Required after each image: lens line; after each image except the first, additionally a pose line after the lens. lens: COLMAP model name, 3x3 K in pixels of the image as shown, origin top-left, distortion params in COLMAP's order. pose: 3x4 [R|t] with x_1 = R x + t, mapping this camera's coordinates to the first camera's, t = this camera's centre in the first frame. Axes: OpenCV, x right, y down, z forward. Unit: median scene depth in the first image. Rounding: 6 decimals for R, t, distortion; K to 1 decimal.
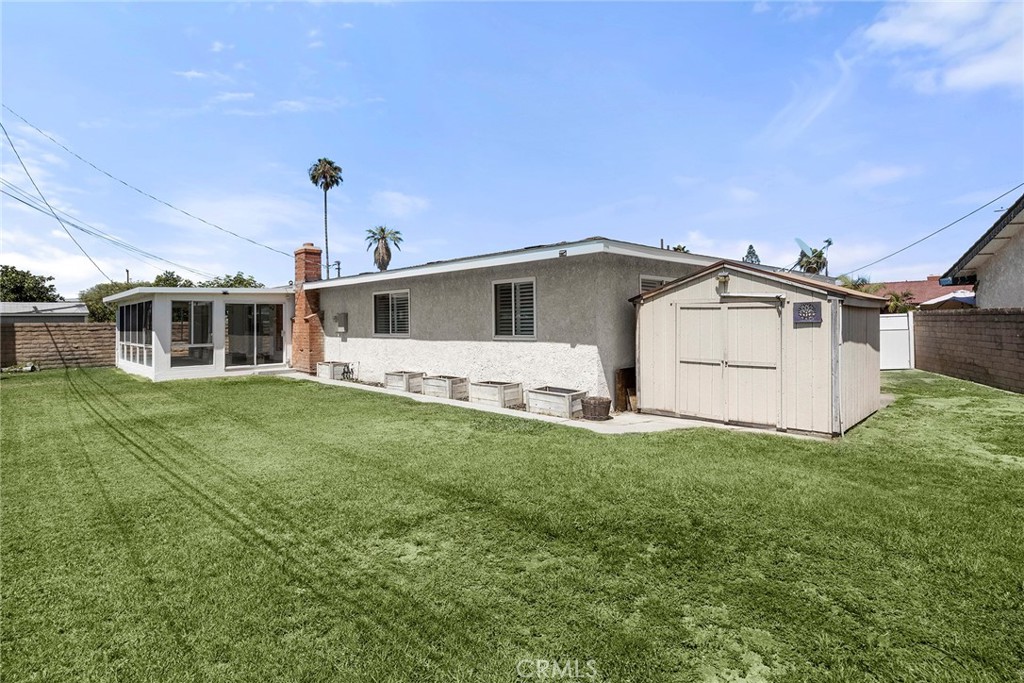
lens RADIAL K [[514.3, 0, 484.4], [0, 514.3, 309.6], [0, 0, 1]] dist [0.028362, -0.000349]
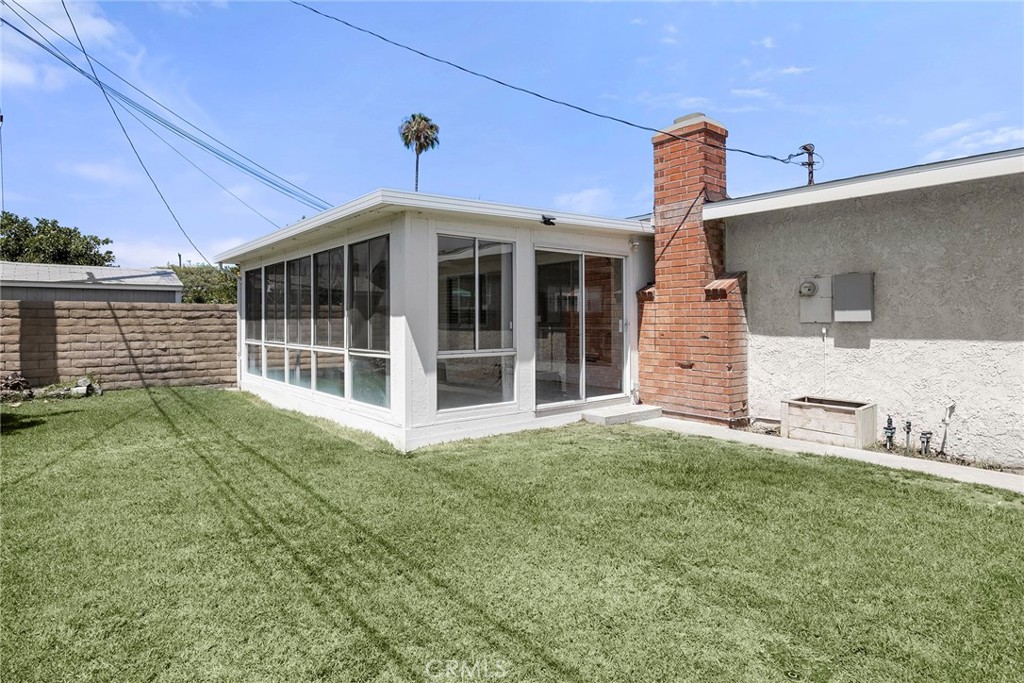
lens RADIAL K [[562.3, 0, 512.3], [0, 562.3, 322.9], [0, 0, 1]] dist [0.005594, 0.000098]
pose [[0.998543, 0.010516, -0.052918, -0.466971], [-0.009243, 0.999663, 0.024245, 0.033256], [0.053155, -0.023721, 0.998304, 0.528193]]
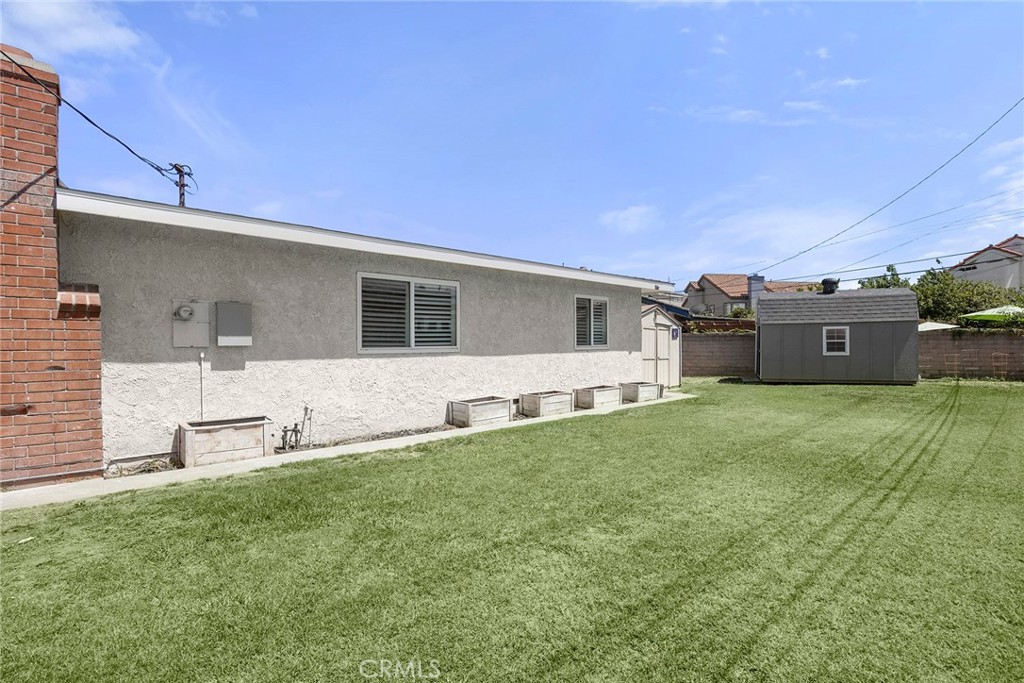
lens RADIAL K [[505.3, 0, 511.8], [0, 505.3, 352.4], [0, 0, 1]] dist [-0.021624, 0.000354]
pose [[-0.026704, -0.007243, 0.999617, -0.638400], [-0.021133, 0.999754, 0.006679, 0.037439], [-0.999420, -0.020947, -0.026851, 0.726502]]
